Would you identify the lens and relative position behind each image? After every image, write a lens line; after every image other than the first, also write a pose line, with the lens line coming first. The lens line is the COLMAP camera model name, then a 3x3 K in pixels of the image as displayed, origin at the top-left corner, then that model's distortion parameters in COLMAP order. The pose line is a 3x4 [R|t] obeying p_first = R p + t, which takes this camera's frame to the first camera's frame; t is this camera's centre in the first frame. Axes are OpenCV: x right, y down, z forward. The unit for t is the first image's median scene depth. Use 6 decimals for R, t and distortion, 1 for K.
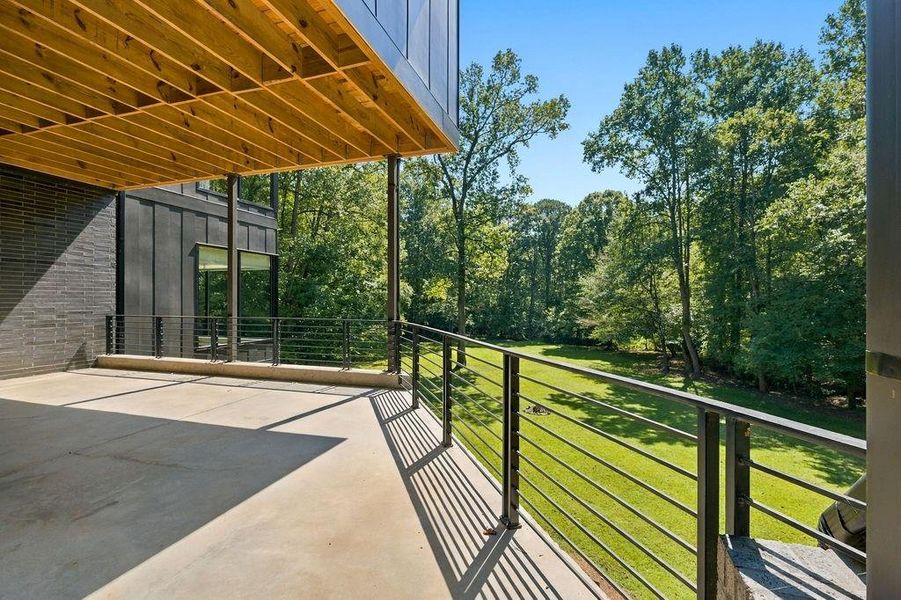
lens RADIAL K [[415.4, 0, 446.8], [0, 415.4, 301.1], [0, 0, 1]] dist [-0.000218, -0.001017]
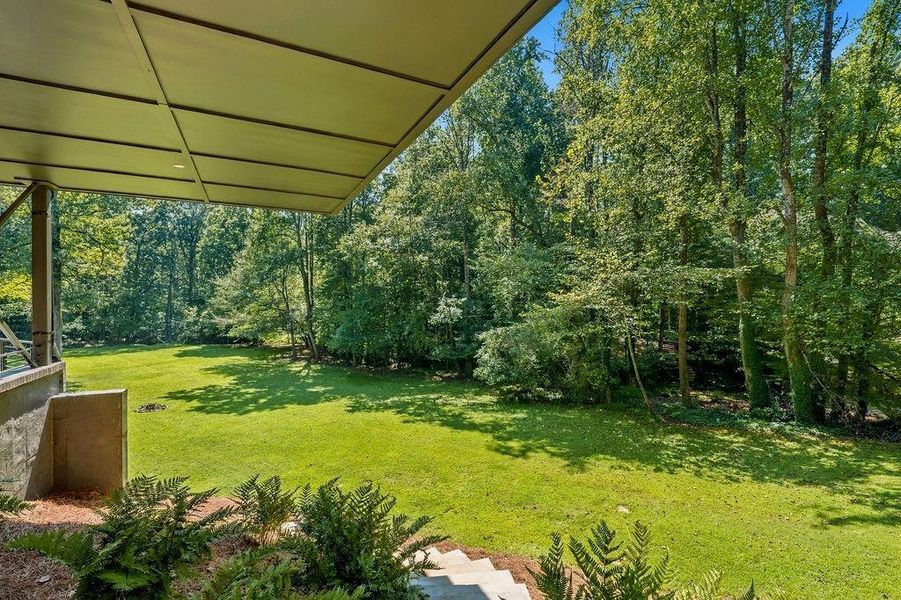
lens RADIAL K [[415.4, 0, 459.0], [0, 415.4, 300.0], [0, 0, 1]] dist [-0.000218, -0.001017]
pose [[0.710293, -0.003191, 0.703899, 0.023442], [-0.000970, 0.999984, 0.005513, -0.009264], [-0.703905, -0.004599, 0.710279, -0.170819]]
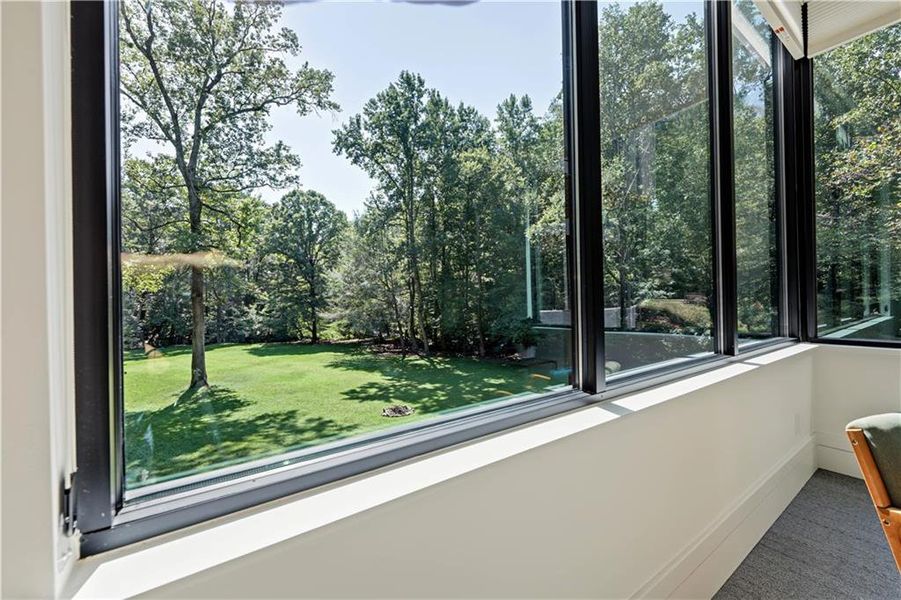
lens RADIAL K [[355.0, 0, 442.8], [0, 355.0, 296.6], [0, 0, 1]] dist [-0.000867, -0.000998]
pose [[0.600984, -0.008431, 0.799217, -0.185107], [0.011986, 0.999927, 0.001535, 0.003911], [-0.799171, 0.008657, 0.601041, 0.303667]]
